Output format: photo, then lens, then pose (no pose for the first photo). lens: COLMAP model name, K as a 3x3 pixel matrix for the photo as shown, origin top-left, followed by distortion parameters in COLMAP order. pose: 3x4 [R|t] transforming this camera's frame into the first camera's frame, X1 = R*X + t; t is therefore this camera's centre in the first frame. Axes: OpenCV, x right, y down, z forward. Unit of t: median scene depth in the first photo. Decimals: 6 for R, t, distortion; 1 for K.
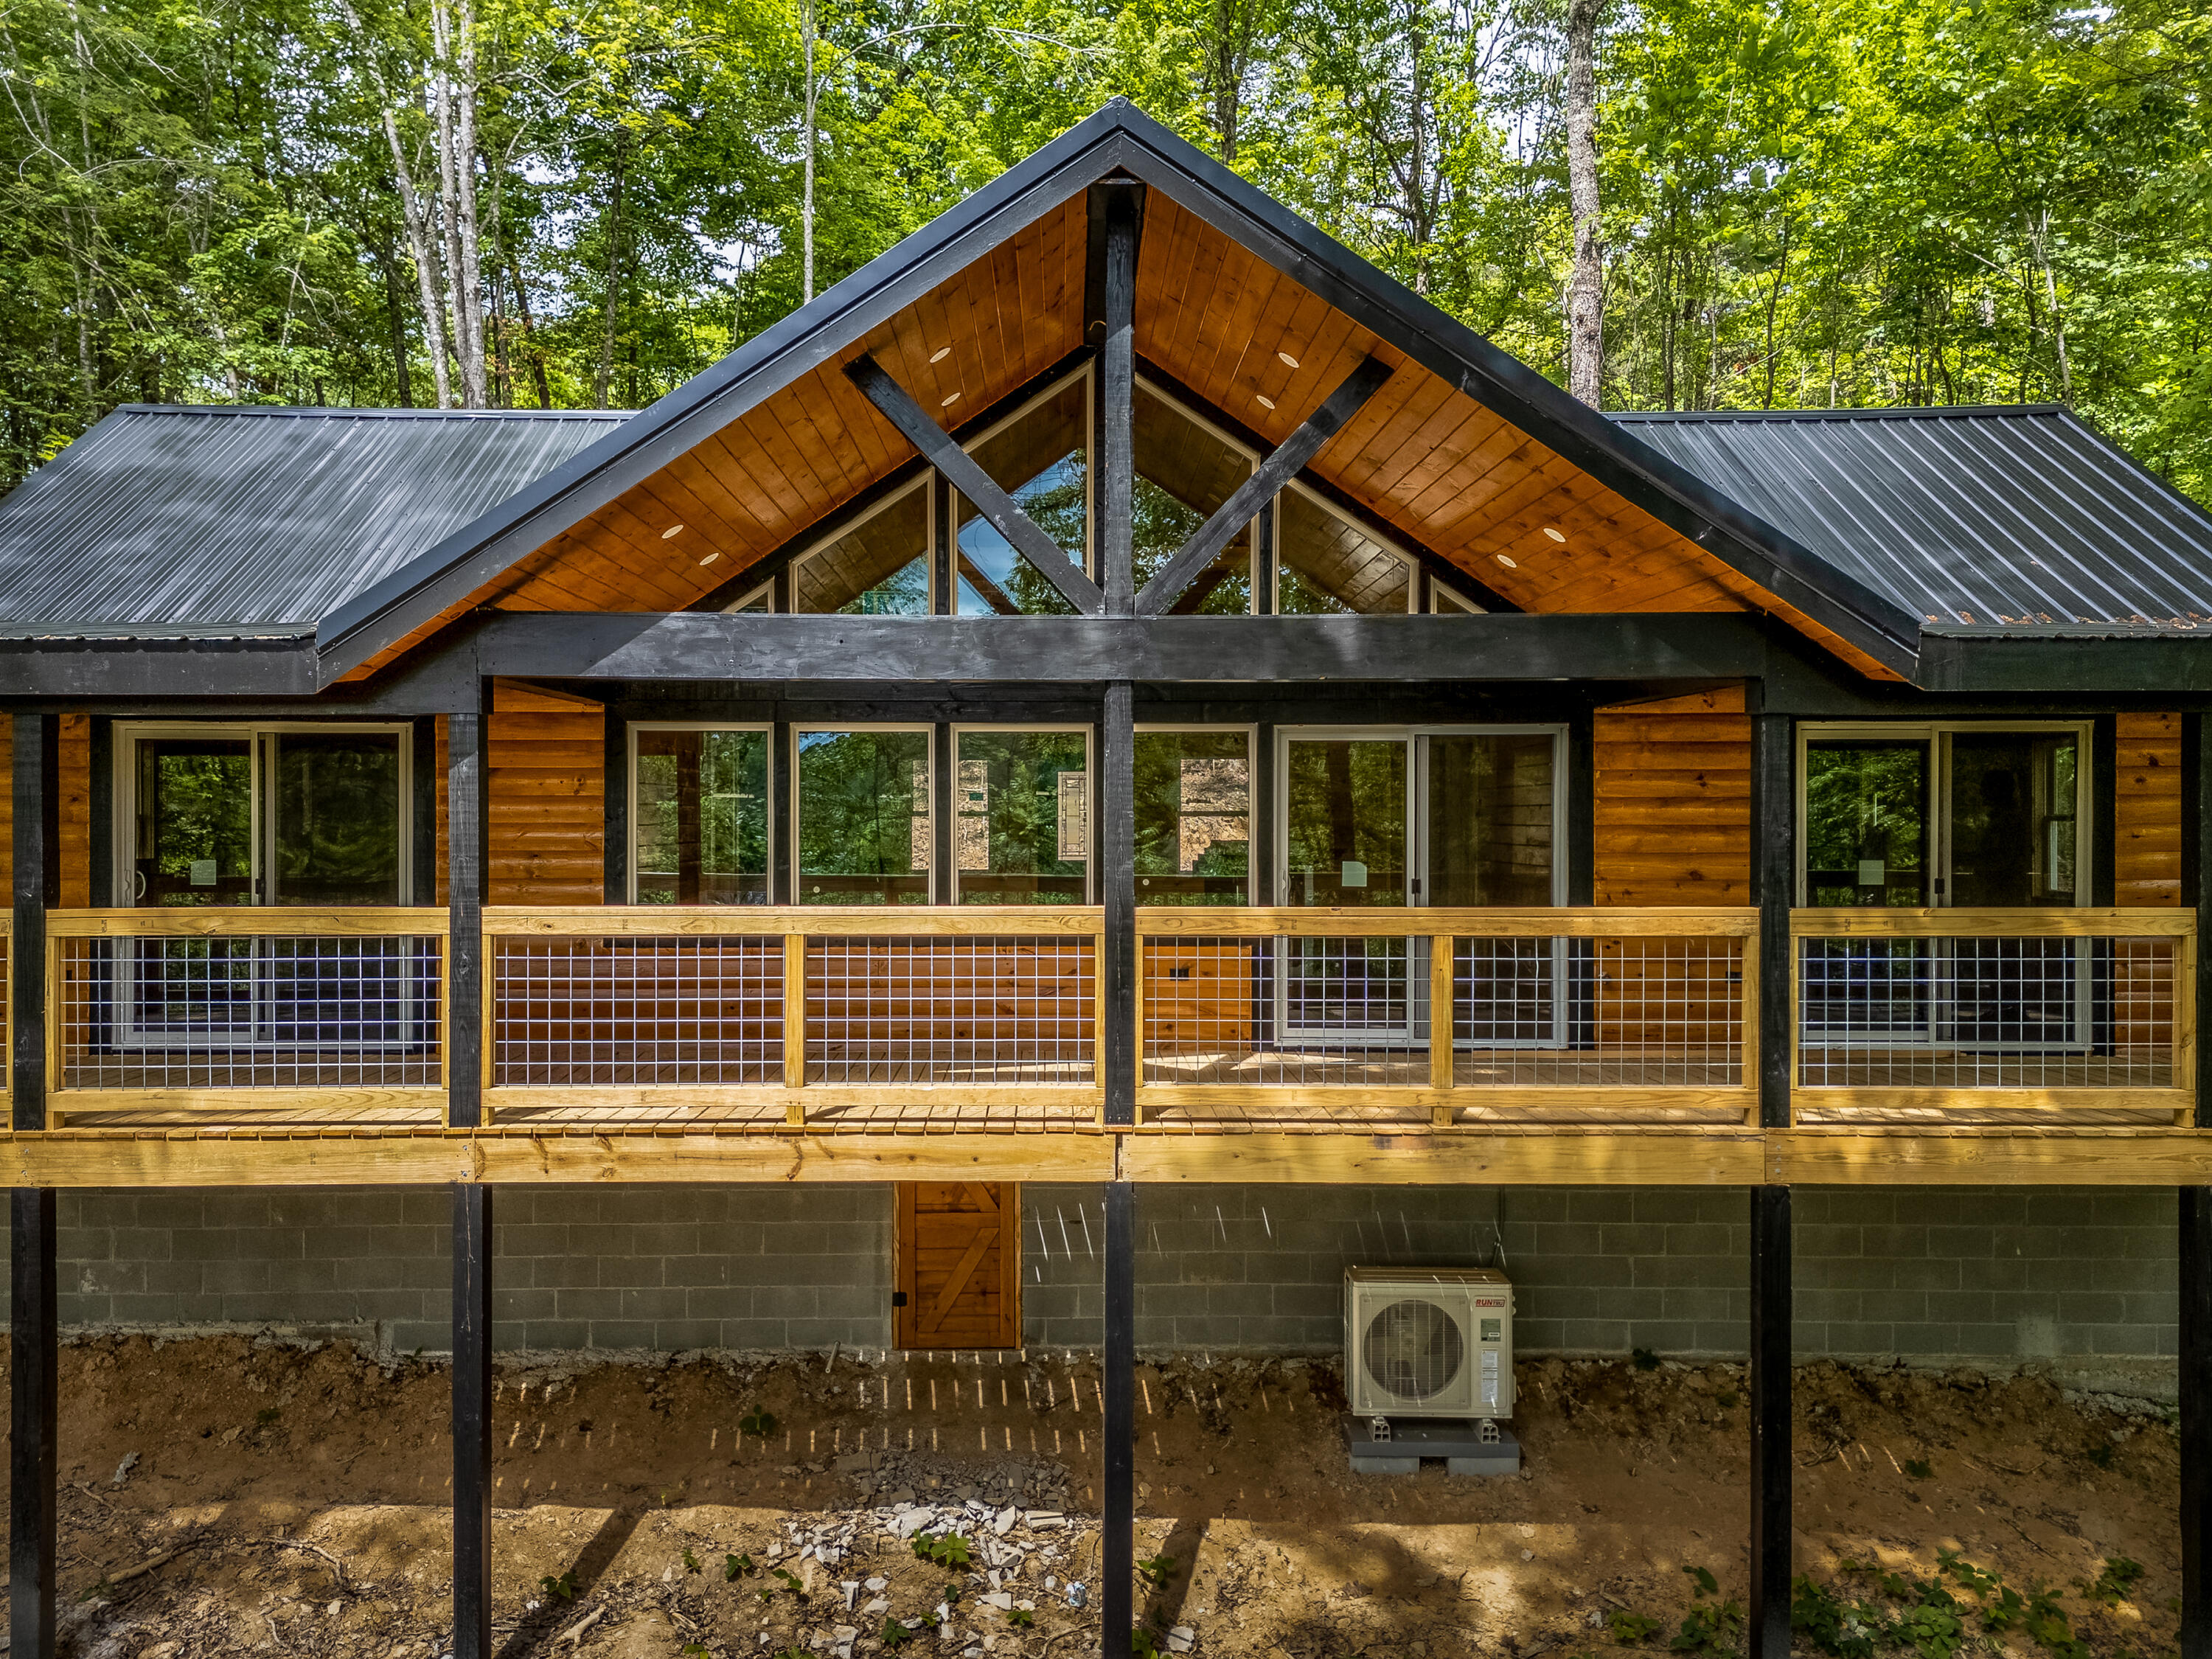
lens RADIAL K [[1658.6, 0, 1065.6], [0, 1658.6, 871.4], [0, 0, 1]] dist [0.004932, -0.041882]
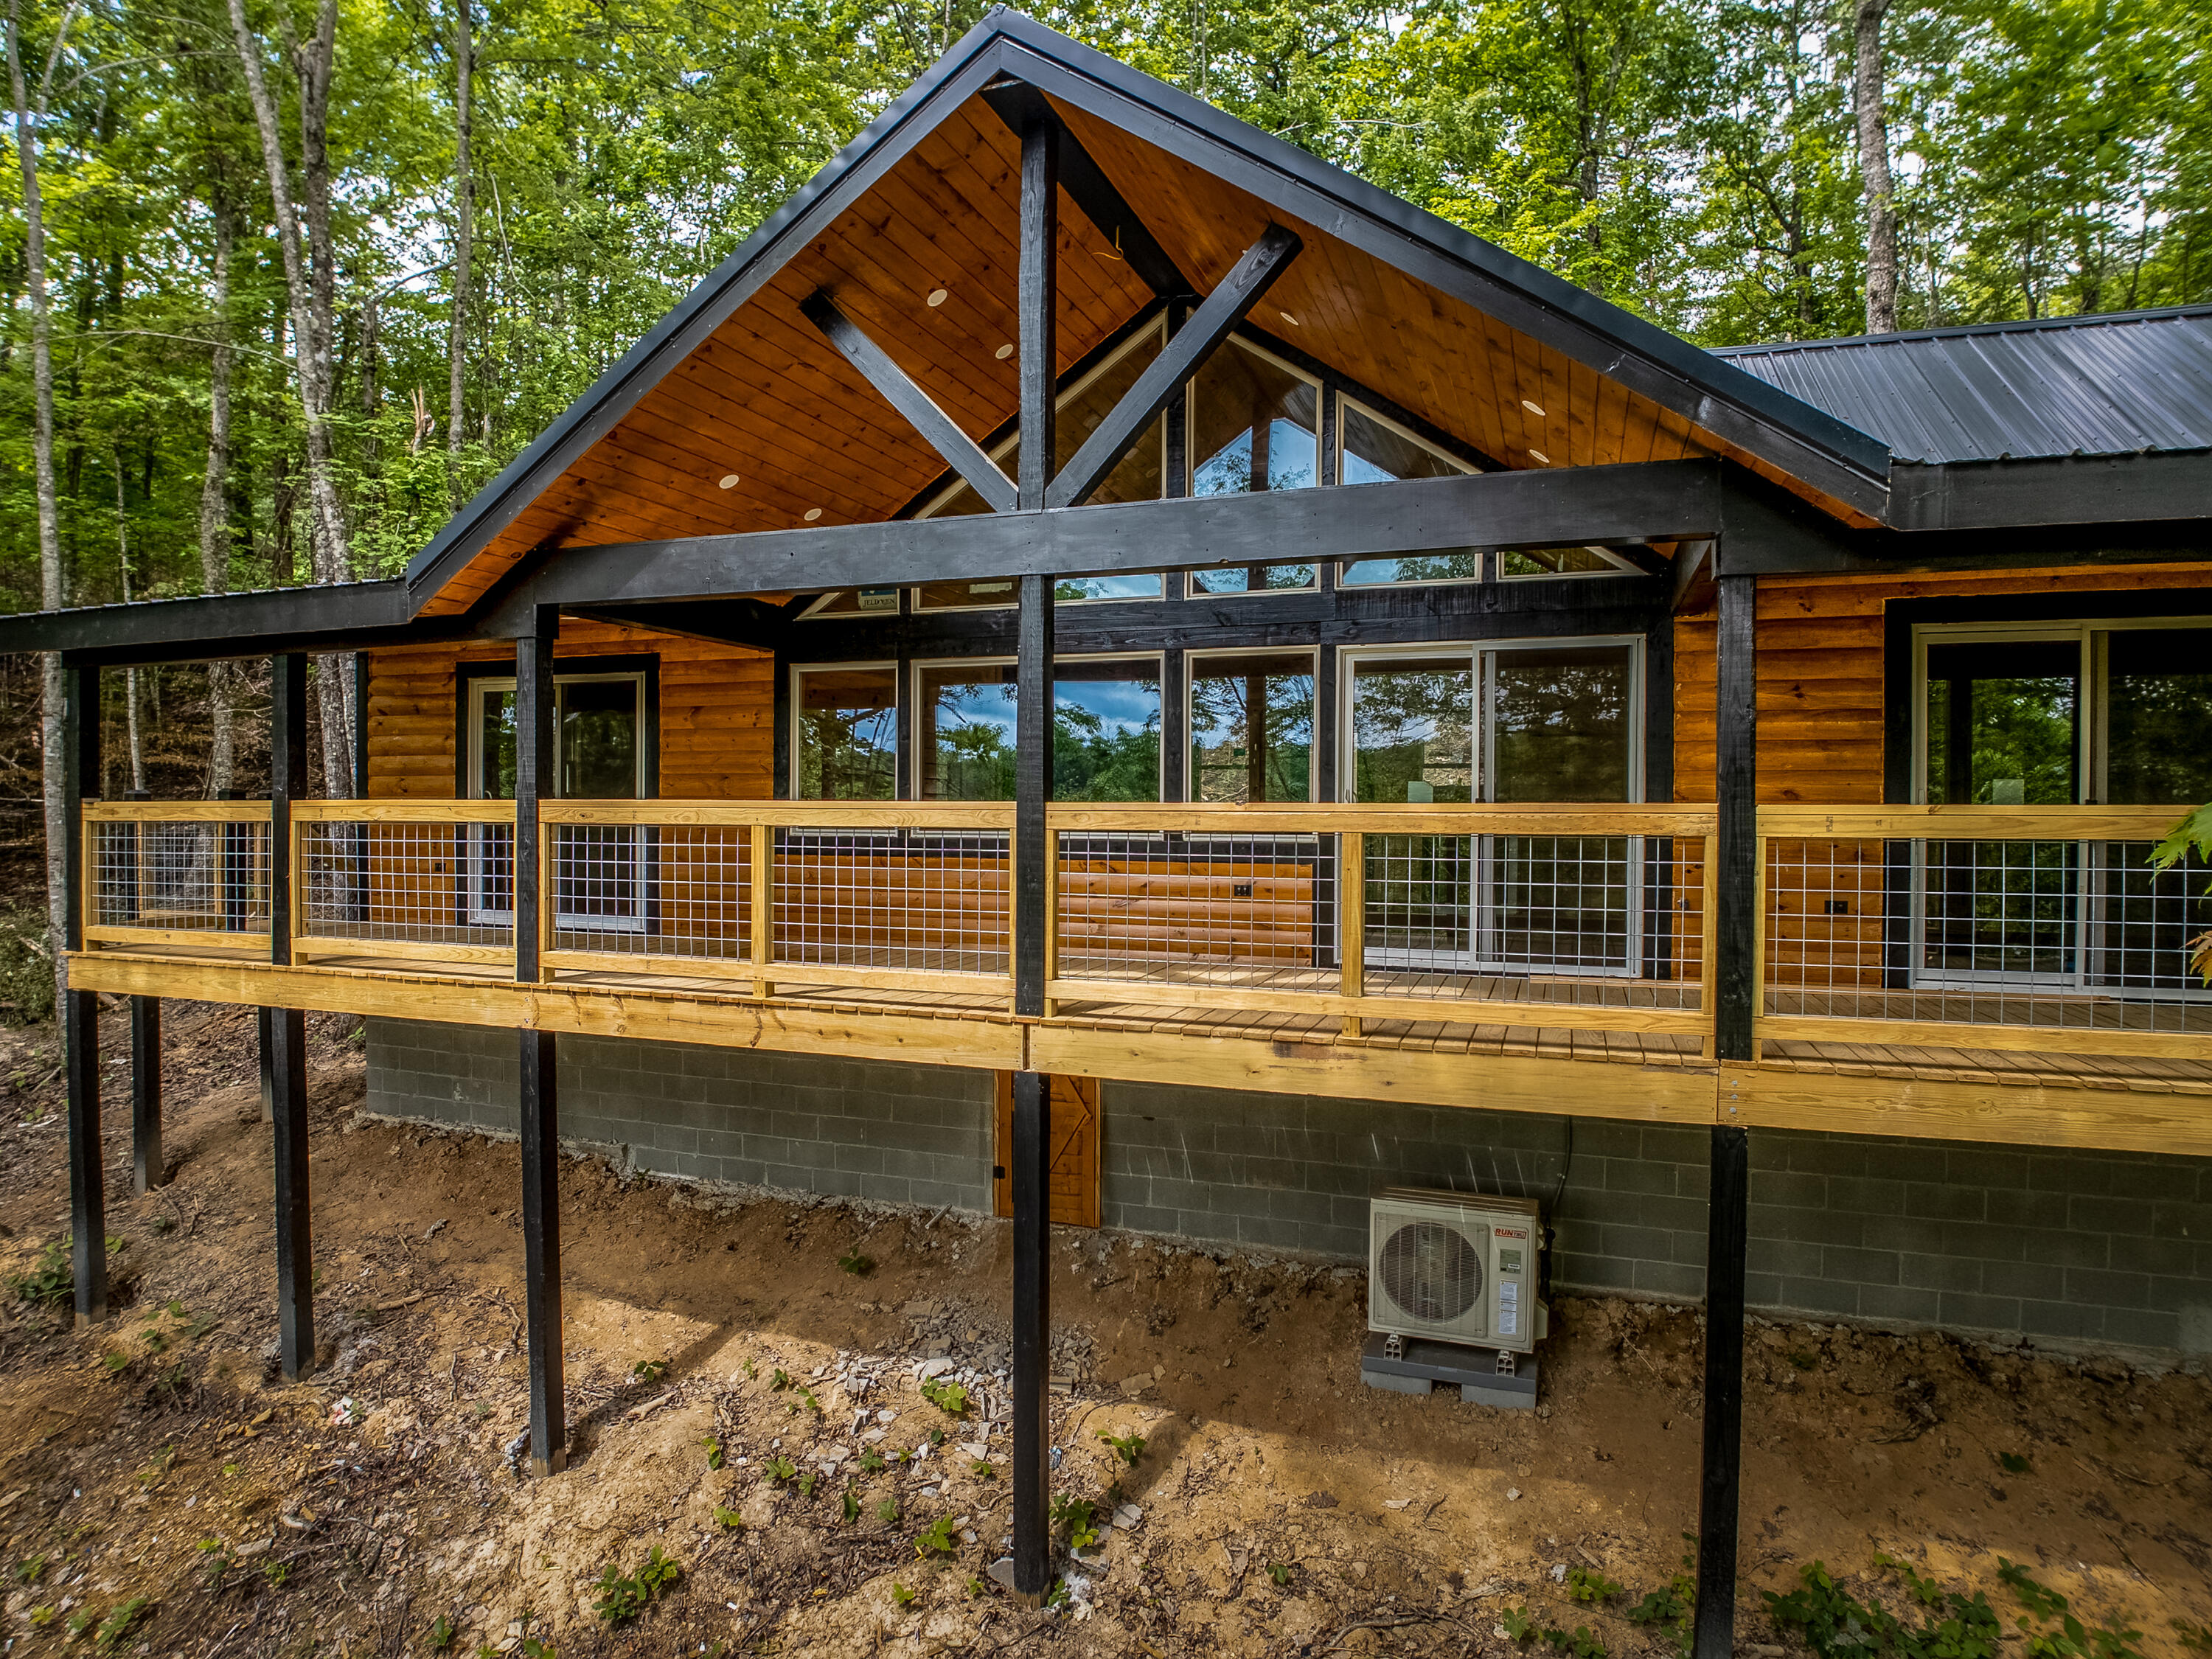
lens RADIAL K [[1298.8, 0, 1092.5], [0, 1298.8, 860.4], [0, 0, 1]] dist [-0.085141, 0.006369]
pose [[0.935410, 0.017340, -0.353139, 0.295781], [-0.014487, 0.999838, 0.010722, 0.041323], [0.353267, -0.004913, 0.935510, 0.231789]]
